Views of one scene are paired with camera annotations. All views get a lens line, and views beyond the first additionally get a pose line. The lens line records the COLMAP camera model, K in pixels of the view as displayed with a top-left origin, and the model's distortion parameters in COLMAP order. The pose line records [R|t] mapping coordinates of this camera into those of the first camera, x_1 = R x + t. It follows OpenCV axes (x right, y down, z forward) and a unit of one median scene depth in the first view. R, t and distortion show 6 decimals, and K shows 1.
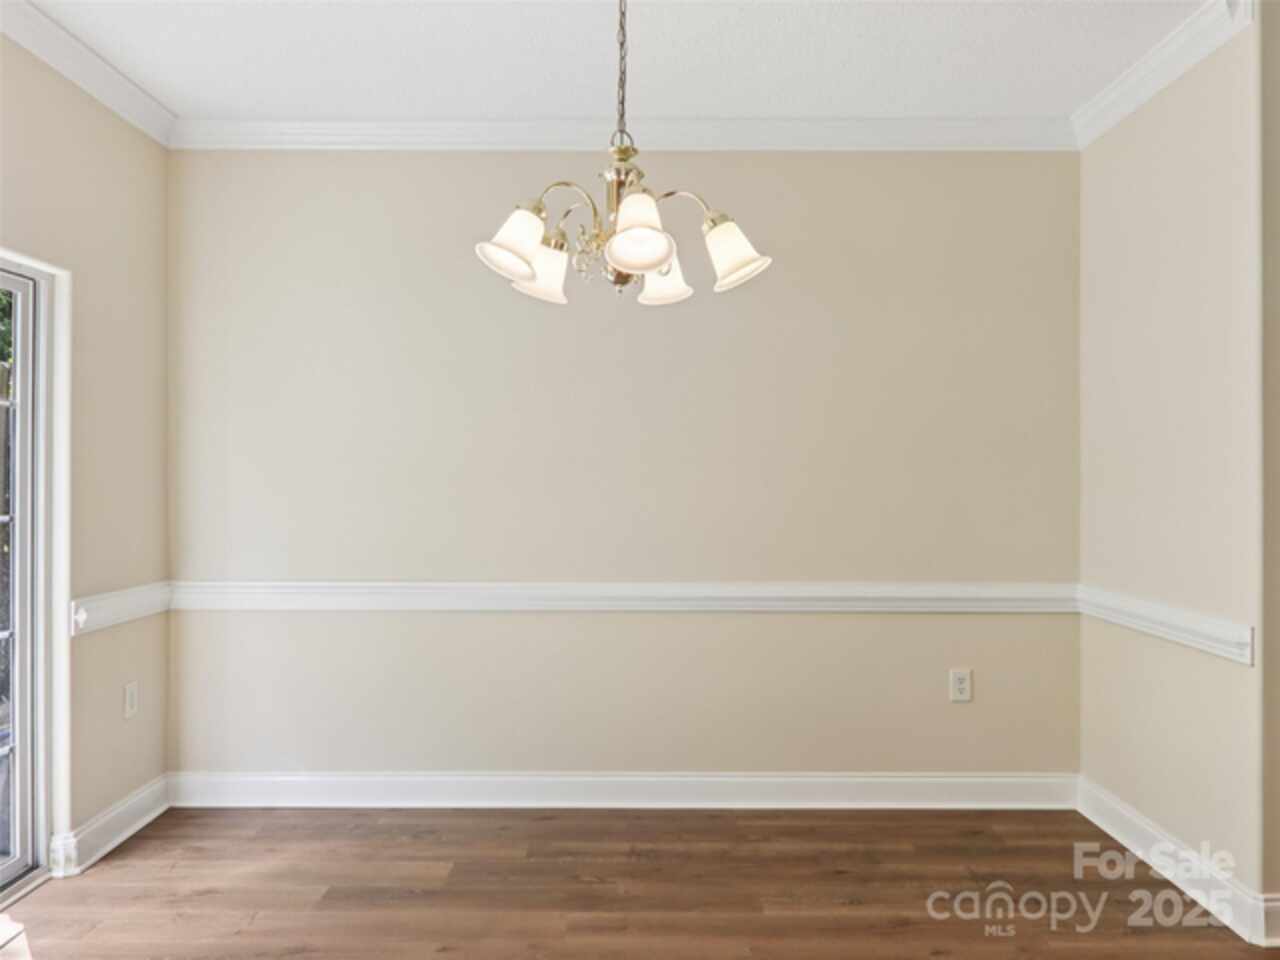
lens RADIAL K [[991.8, 0, 634.1], [0, 991.8, 475.9], [0, 0, 1]] dist [0.005817, -0.004727]
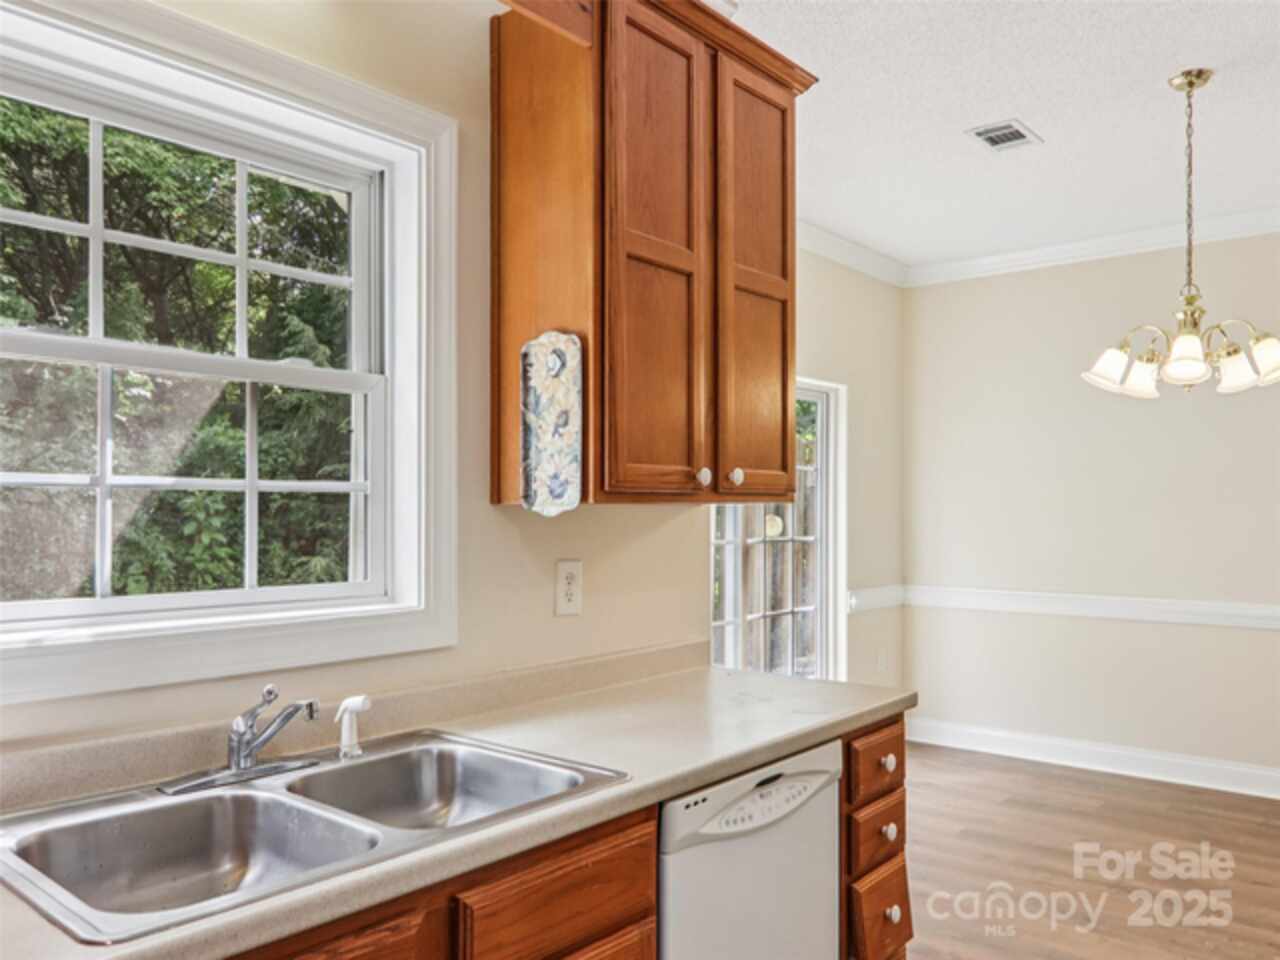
lens RADIAL K [[991.8, 0, 641.2], [0, 991.8, 494.5], [0, 0, 1]] dist [0.005817, -0.004727]
pose [[0.771395, -0.010159, -0.636275, 0.192828], [-0.002591, 0.999814, -0.019105, 0.002247], [0.636351, 0.016386, 0.771226, -0.440931]]
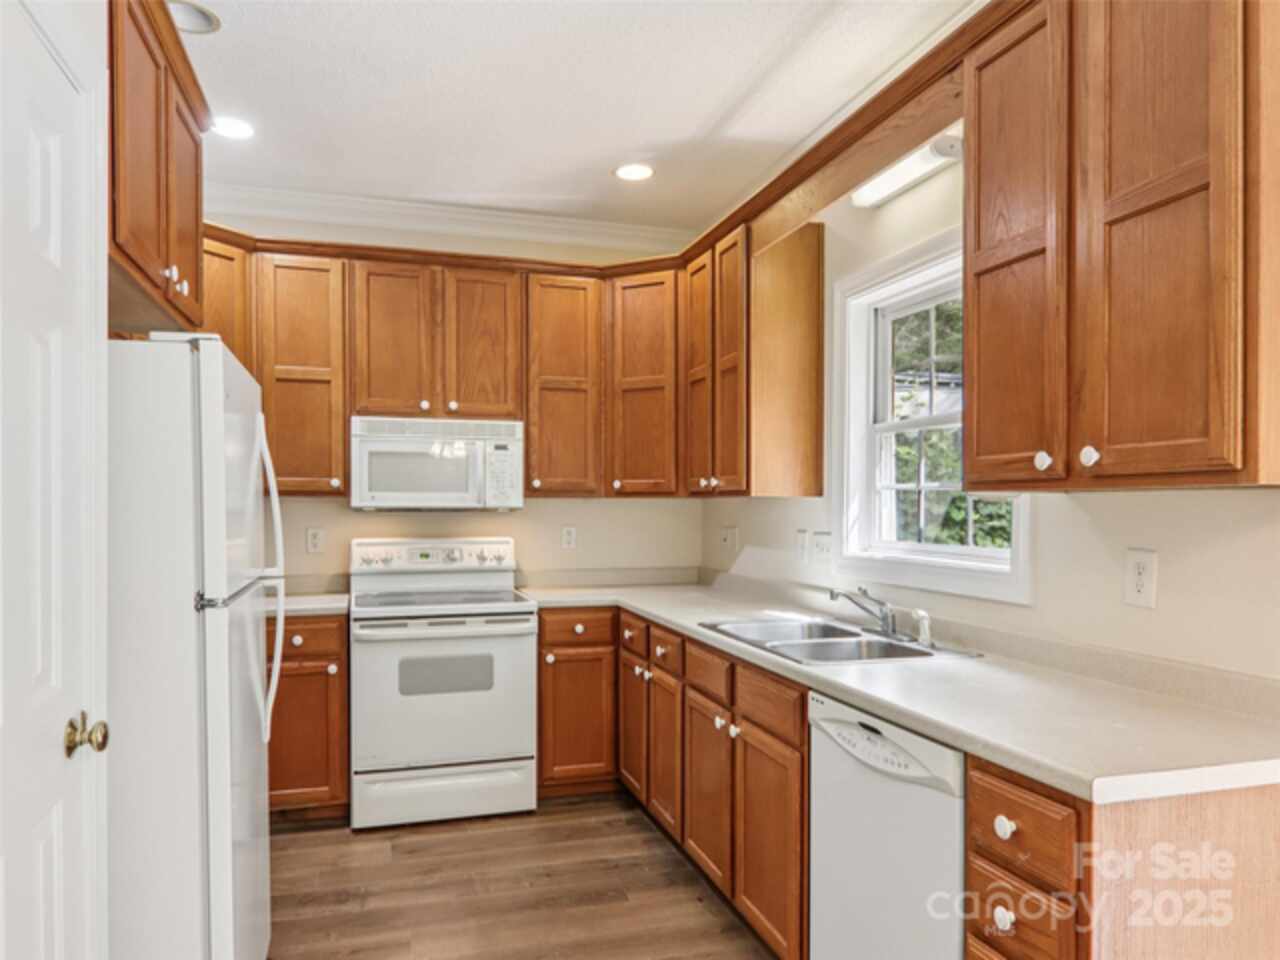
lens RADIAL K [[912.6, 0, 611.3], [0, 912.6, 516.8], [0, 0, 1]] dist [0.020991, 0.008302]
pose [[-0.956160, 0.004856, -0.292804, 0.229828], [0.000182, 0.999872, 0.015989, 0.003277], [0.292844, 0.015235, -0.956039, 0.563618]]
